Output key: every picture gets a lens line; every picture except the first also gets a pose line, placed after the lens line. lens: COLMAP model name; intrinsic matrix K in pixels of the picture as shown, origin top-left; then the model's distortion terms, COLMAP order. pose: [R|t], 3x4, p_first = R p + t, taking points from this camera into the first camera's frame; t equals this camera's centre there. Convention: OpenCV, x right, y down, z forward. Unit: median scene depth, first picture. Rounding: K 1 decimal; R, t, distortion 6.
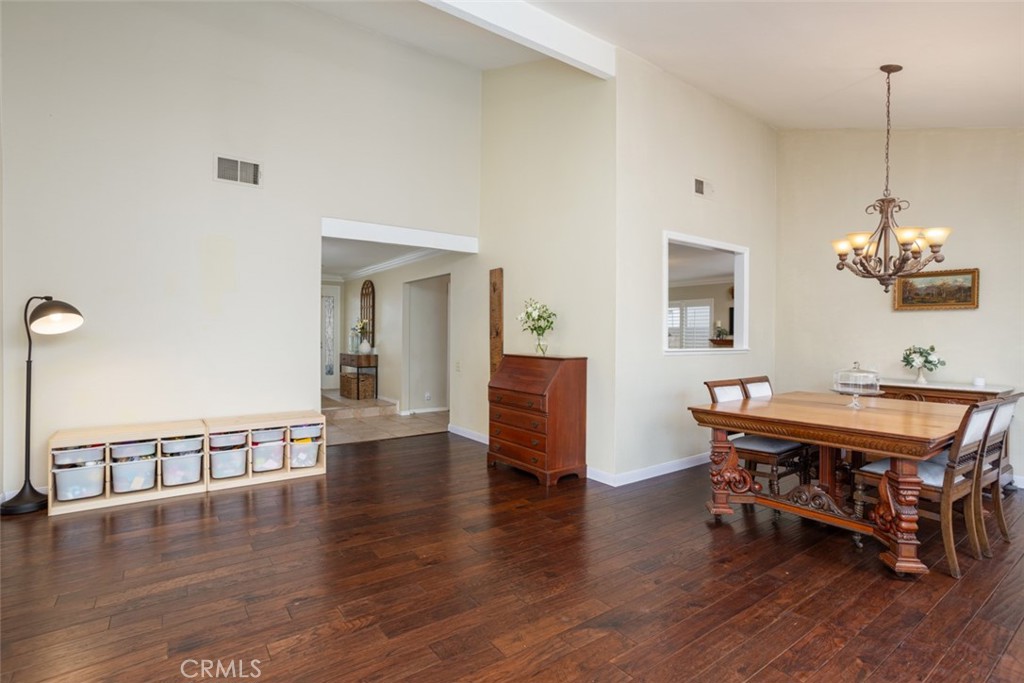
lens RADIAL K [[494.9, 0, 515.1], [0, 494.9, 336.1], [0, 0, 1]] dist [-0.054513, 0.034458]
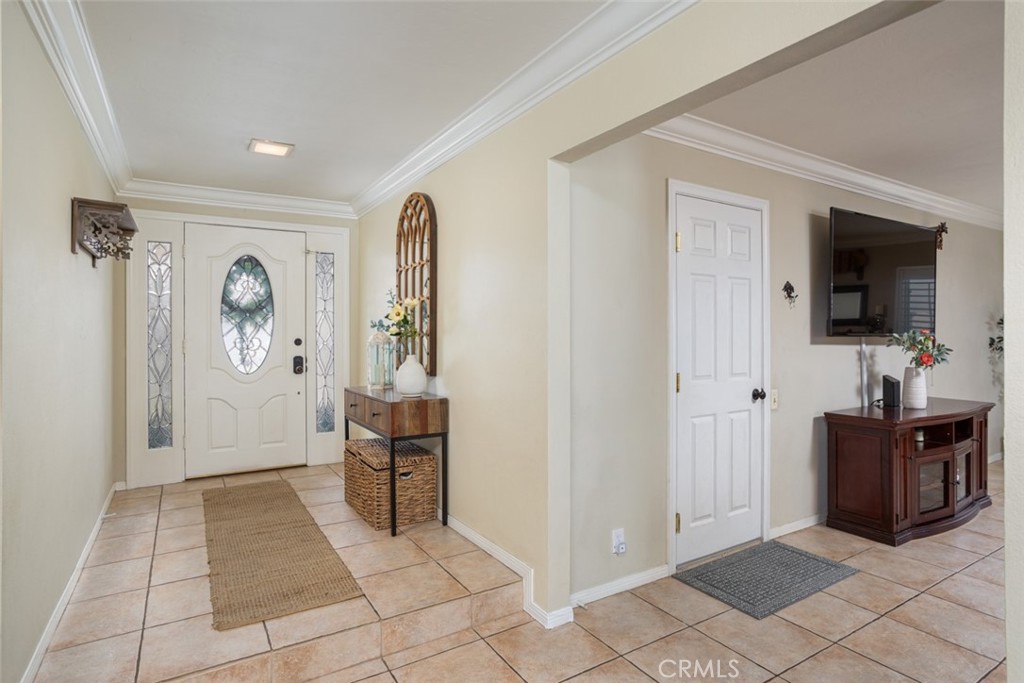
lens RADIAL K [[526.7, 0, 516.2], [0, 526.7, 333.2], [0, 0, 1]] dist [-0.002670, -0.000101]
pose [[0.997508, -0.008411, -0.070052, -0.399043], [0.008621, 0.999959, 0.002702, -0.017652], [0.070026, -0.003299, 0.997540, 1.237844]]
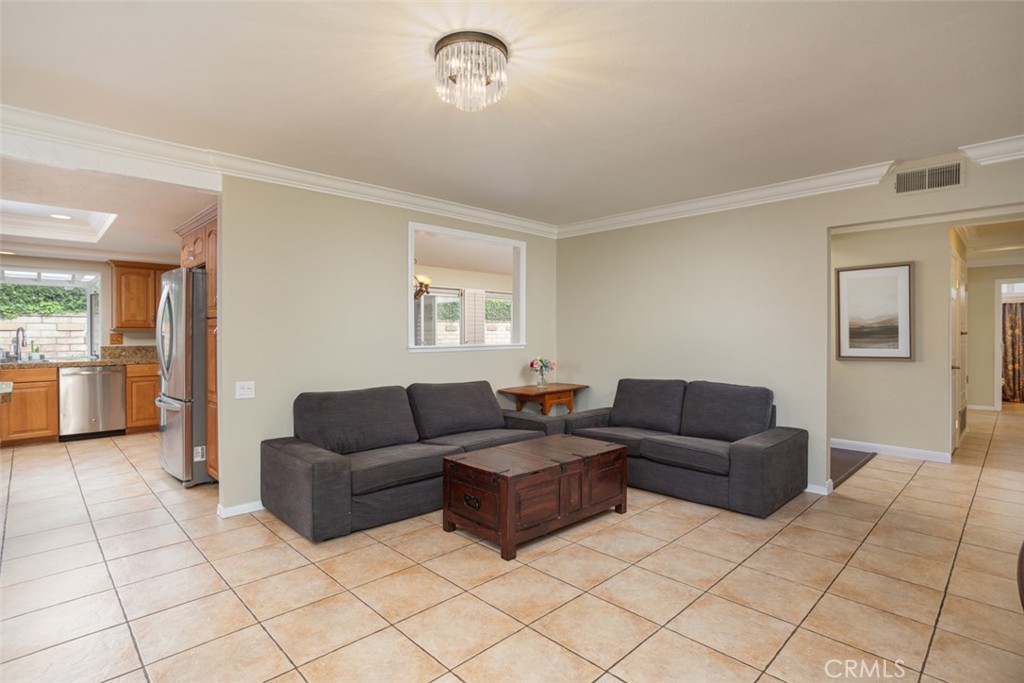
lens RADIAL K [[508.9, 0, 513.2], [0, 508.9, 337.1], [0, 0, 1]] dist [-0.052295, 0.028319]
pose [[-0.988159, -0.004604, -0.153362, 0.511426], [-0.005064, 0.999984, 0.002607, 0.001395], [0.153347, 0.003352, -0.988167, 2.293616]]
